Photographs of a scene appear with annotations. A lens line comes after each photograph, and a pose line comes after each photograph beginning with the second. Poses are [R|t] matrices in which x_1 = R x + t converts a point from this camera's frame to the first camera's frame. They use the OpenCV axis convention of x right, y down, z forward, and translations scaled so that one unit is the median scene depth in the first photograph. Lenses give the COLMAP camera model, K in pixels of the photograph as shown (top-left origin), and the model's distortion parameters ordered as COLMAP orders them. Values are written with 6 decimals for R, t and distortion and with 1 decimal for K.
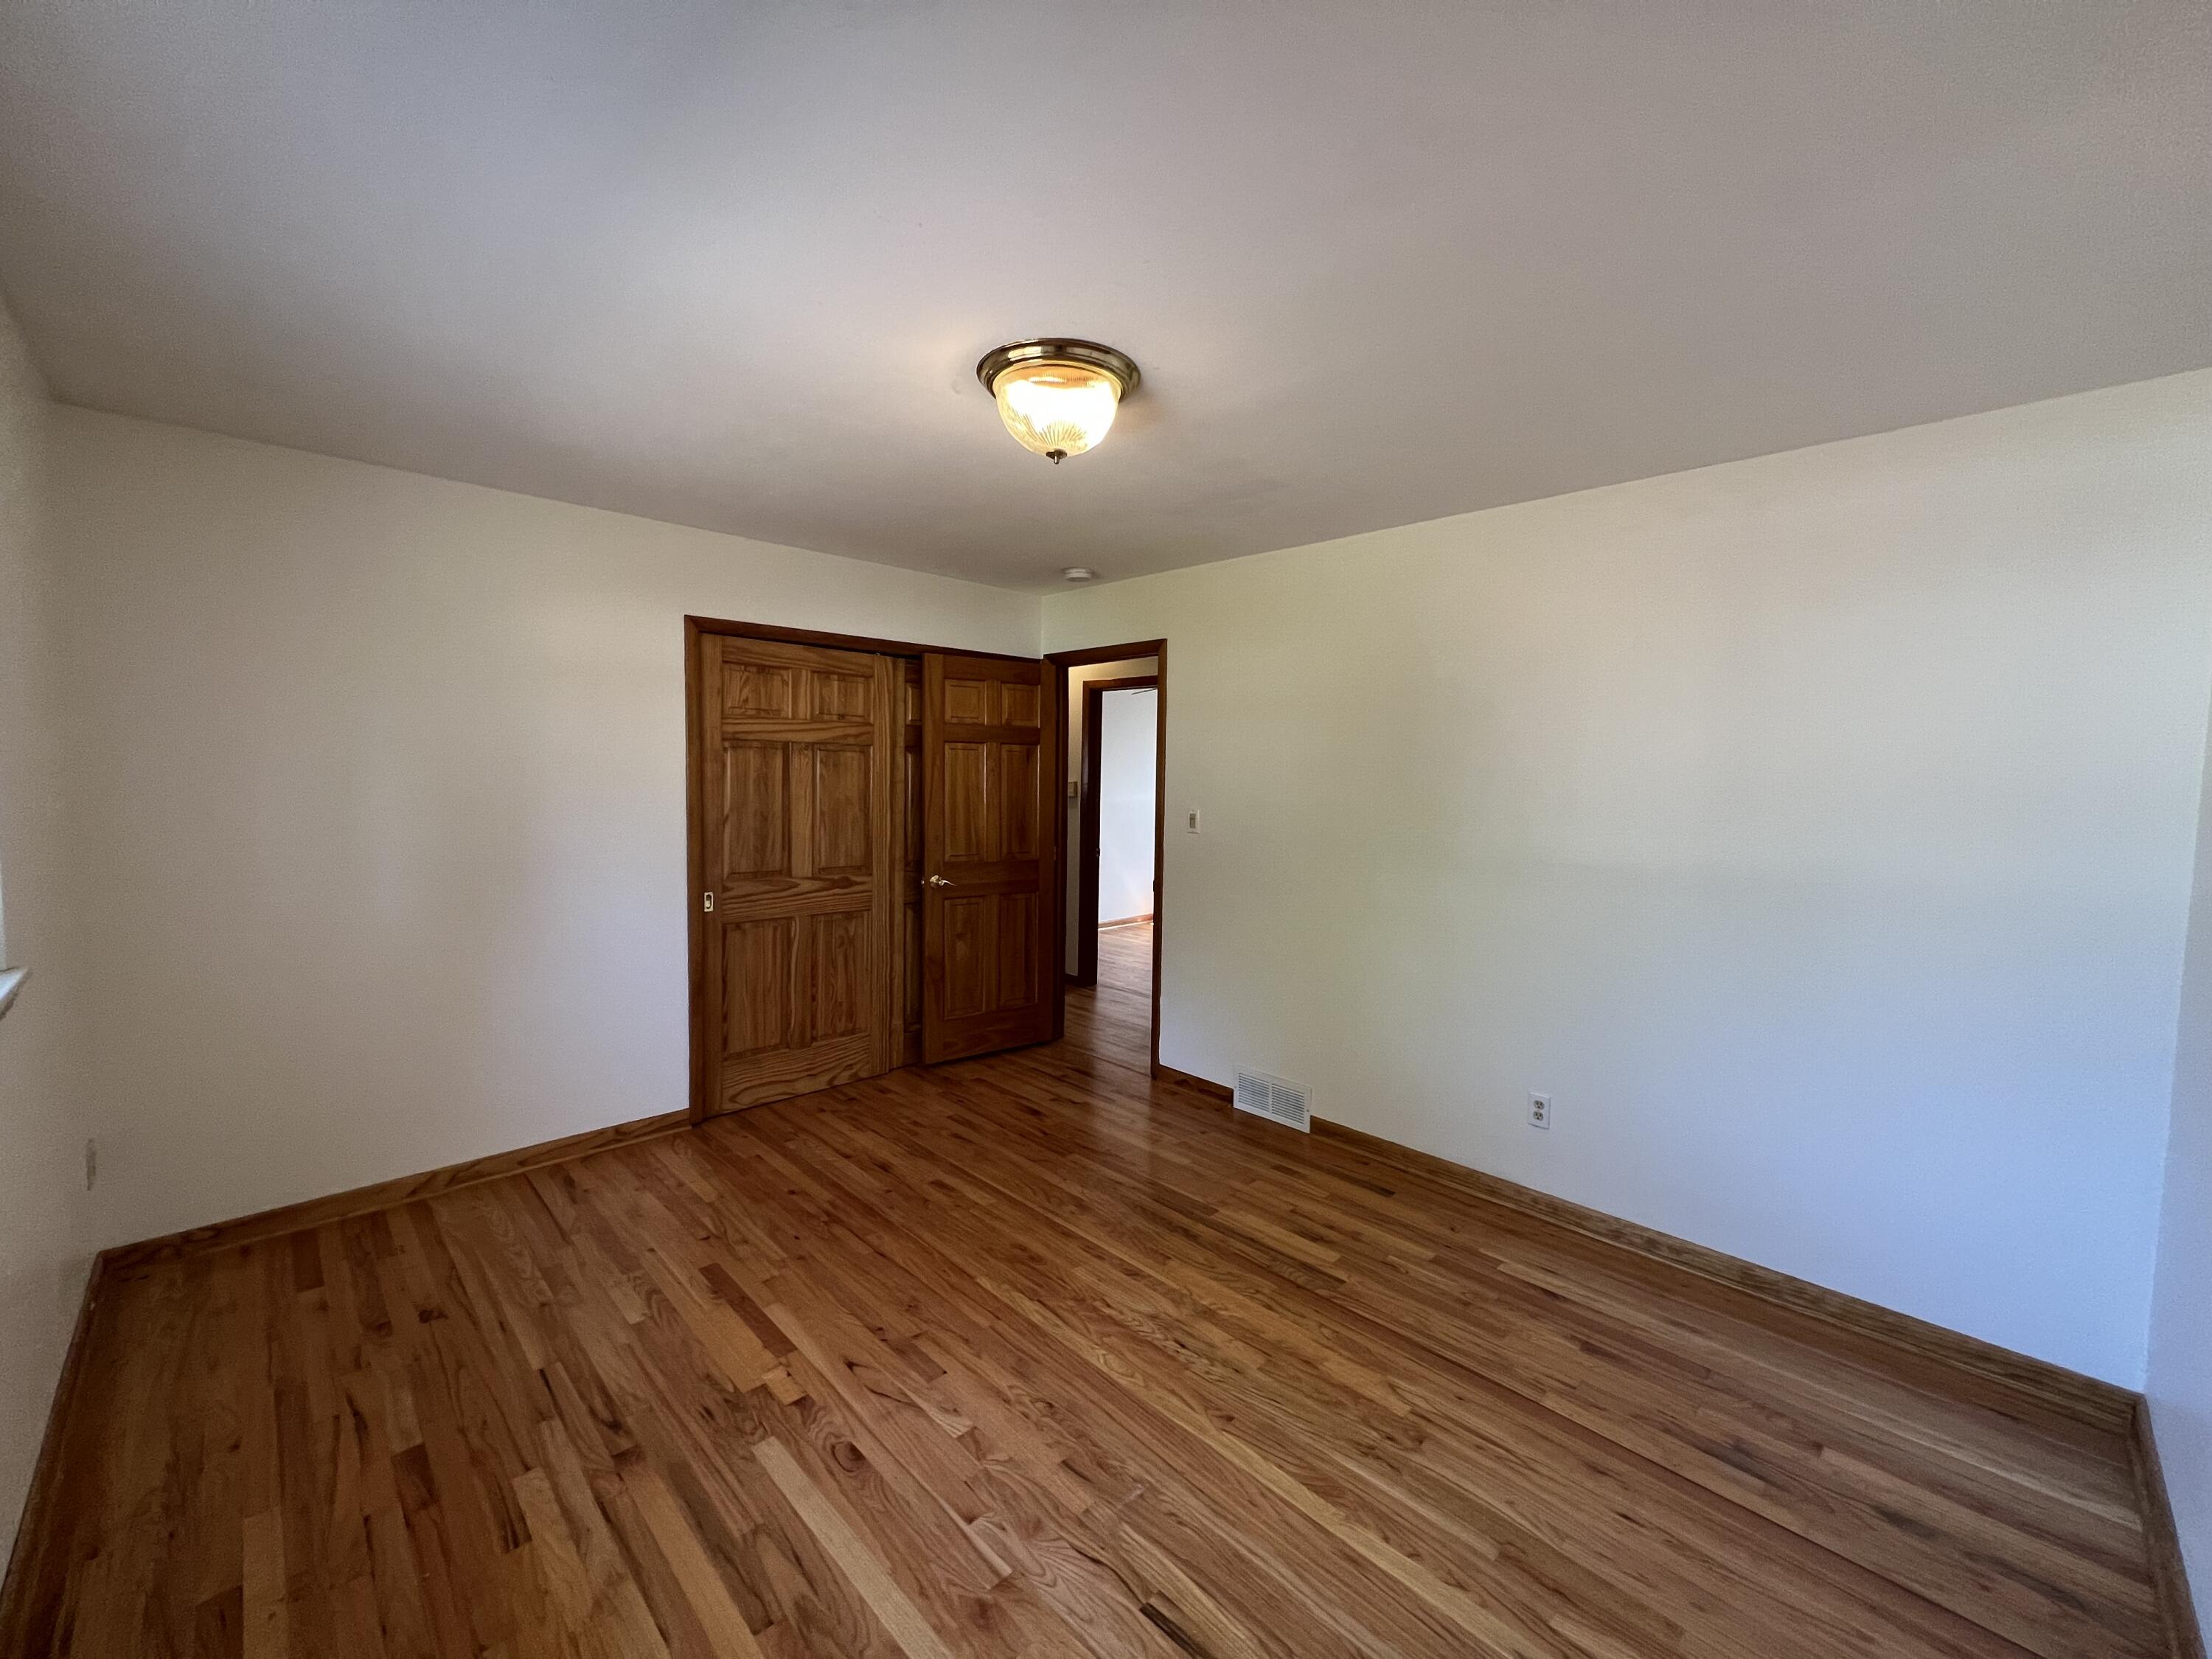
lens RADIAL K [[887.0, 0, 1102.0], [0, 887.0, 824.1], [0, 0, 1]] dist [-0.002455, 0.000351]
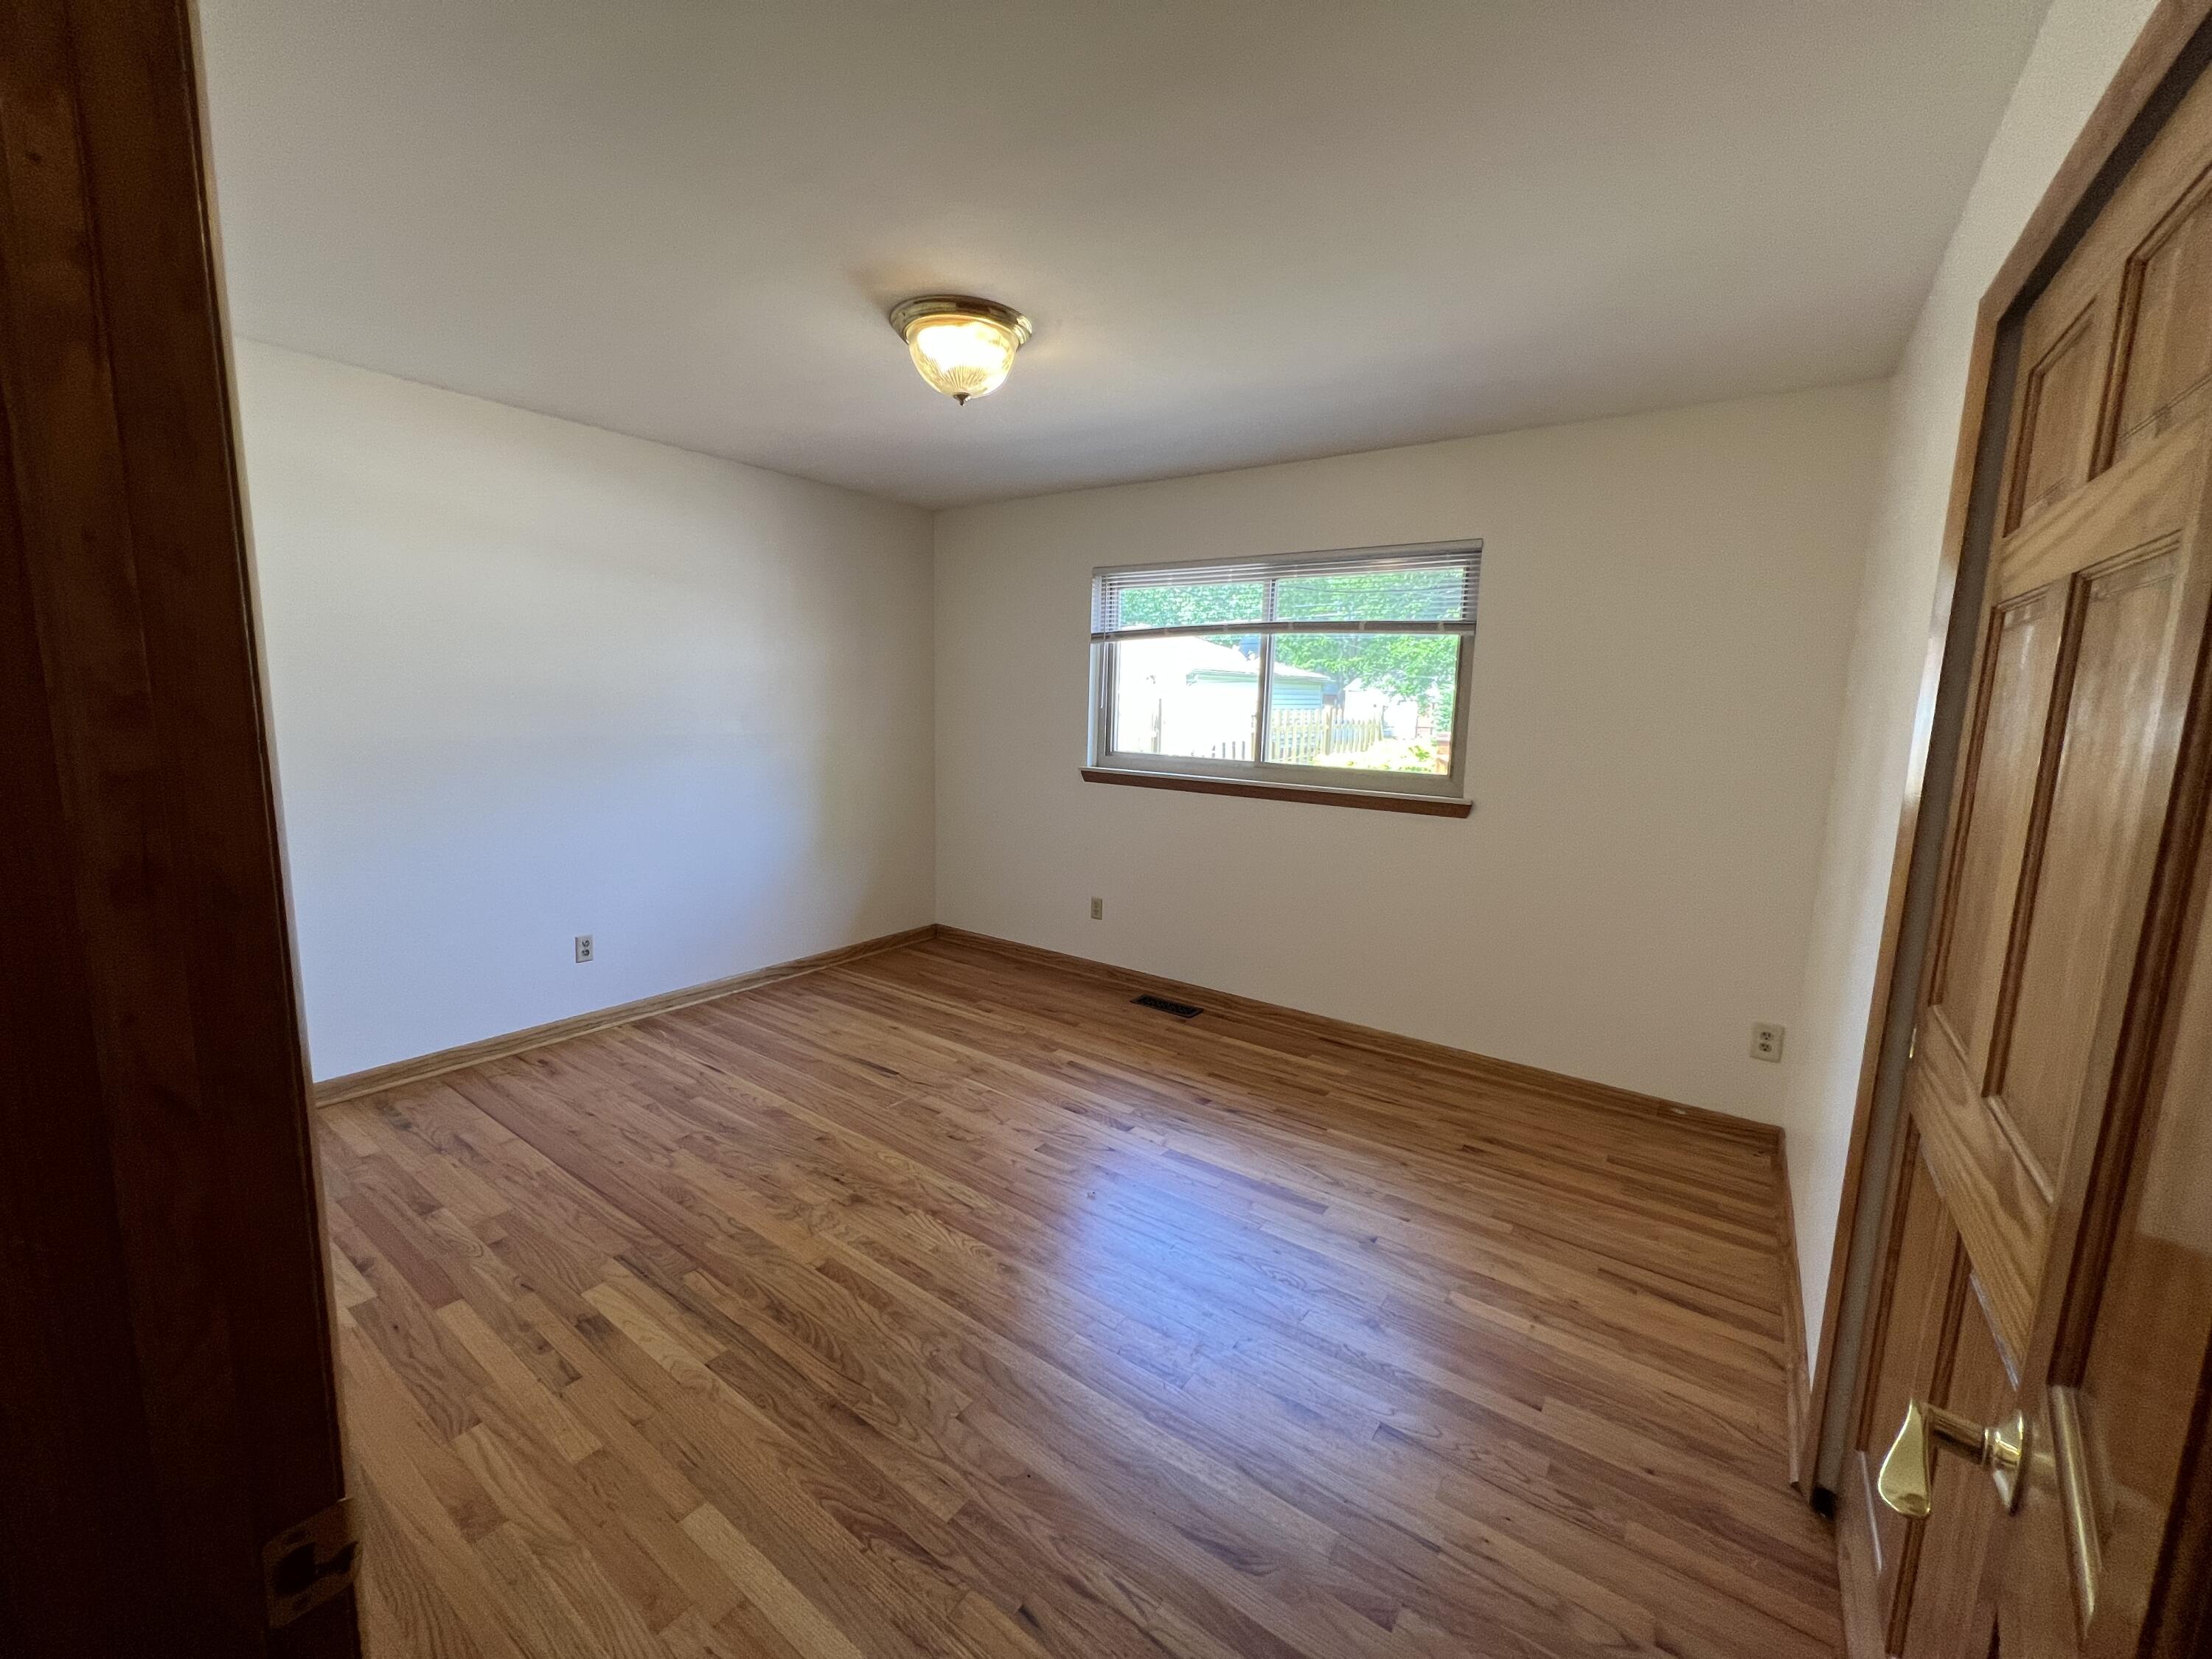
lens RADIAL K [[887.0, 0, 1102.0], [0, 887.0, 824.1], [0, 0, 1]] dist [-0.002455, 0.000351]
pose [[-0.984501, -0.018902, -0.174359, -0.034249], [-0.054546, 0.977869, 0.201984, -0.098904], [0.166682, 0.208364, -0.963743, 1.942246]]
